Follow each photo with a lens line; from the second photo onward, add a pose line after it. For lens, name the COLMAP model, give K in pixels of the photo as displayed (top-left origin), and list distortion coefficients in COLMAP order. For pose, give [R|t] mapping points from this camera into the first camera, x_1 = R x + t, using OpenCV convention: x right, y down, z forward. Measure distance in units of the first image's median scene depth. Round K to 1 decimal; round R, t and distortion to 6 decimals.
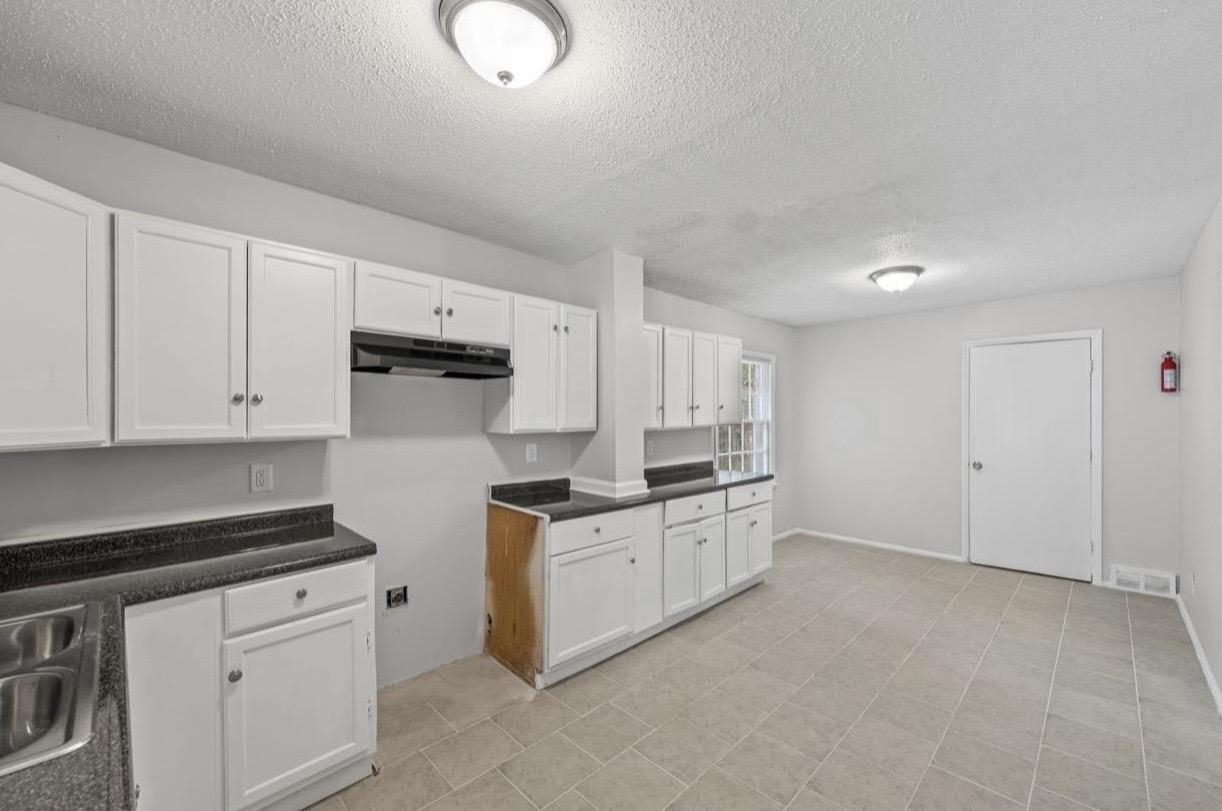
lens RADIAL K [[483.5, 0, 635.3], [0, 483.5, 412.7], [0, 0, 1]] dist [0.026269, -0.010318]
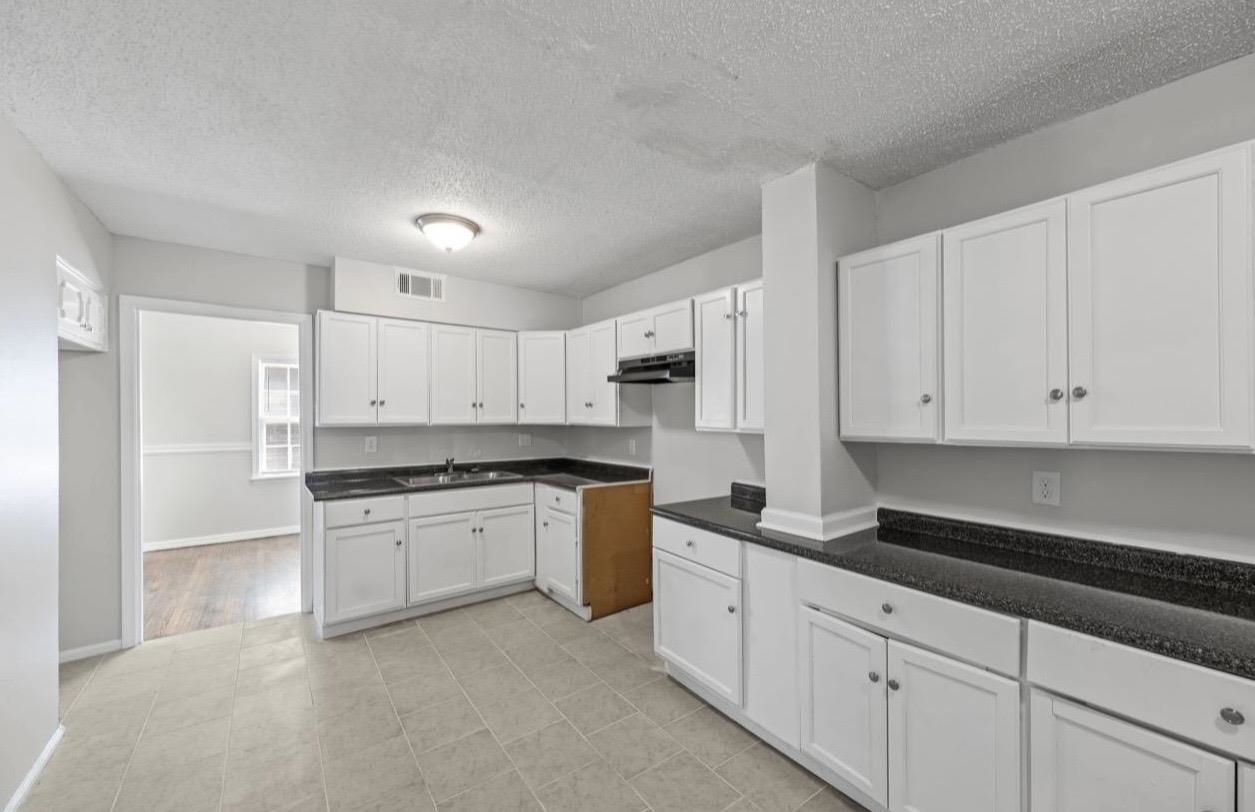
lens RADIAL K [[480.7, 0, 626.3], [0, 480.7, 414.7], [0, 0, 1]] dist [0.000832, 0.000034]
pose [[-0.170195, 0.005371, -0.985396, 0.883254], [0.000820, 0.999986, 0.005309, 0.003057], [0.985410, 0.000095, -0.170197, 1.140219]]
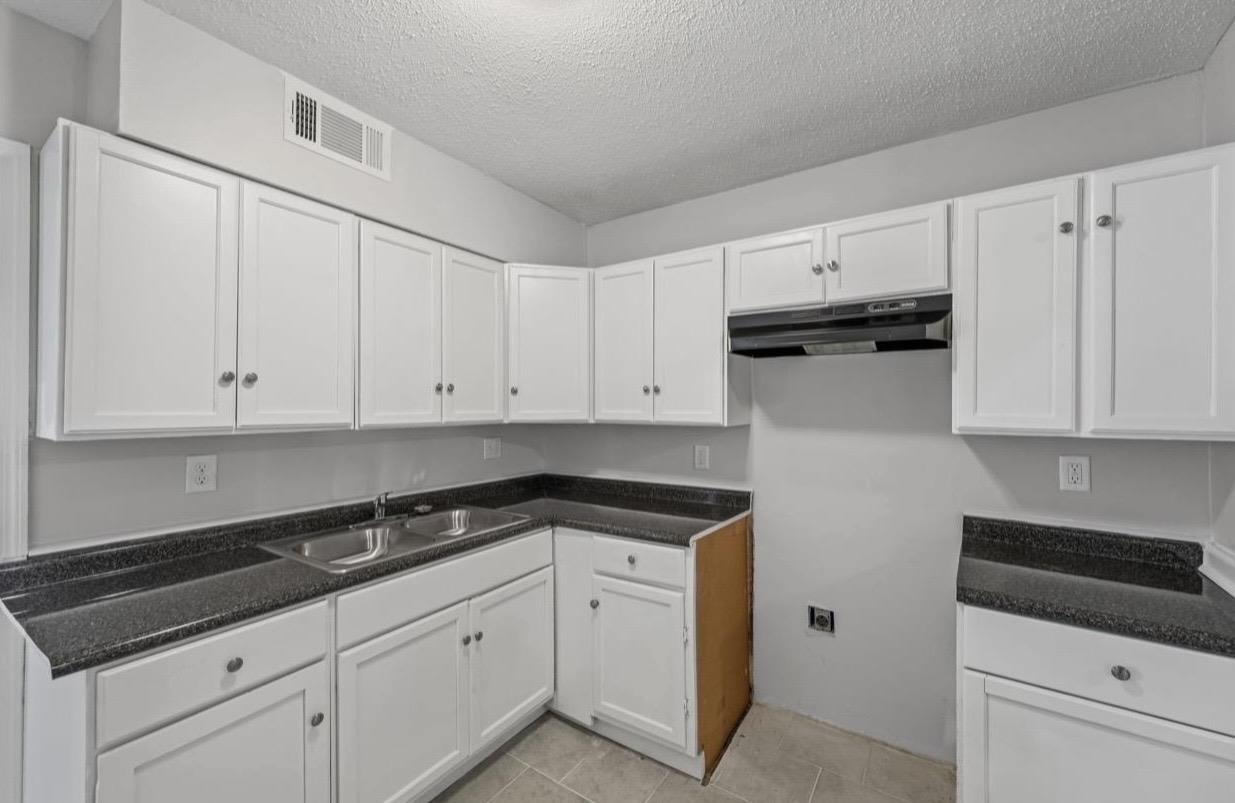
lens RADIAL K [[486.6, 0, 622.7], [0, 486.6, 399.7], [0, 0, 1]] dist [0.002294, 0.000588]
pose [[0.174895, -0.009093, -0.984545, 0.294804], [0.000929, 0.999958, -0.009070, 0.007182], [0.984587, 0.000672, 0.174896, 0.542926]]
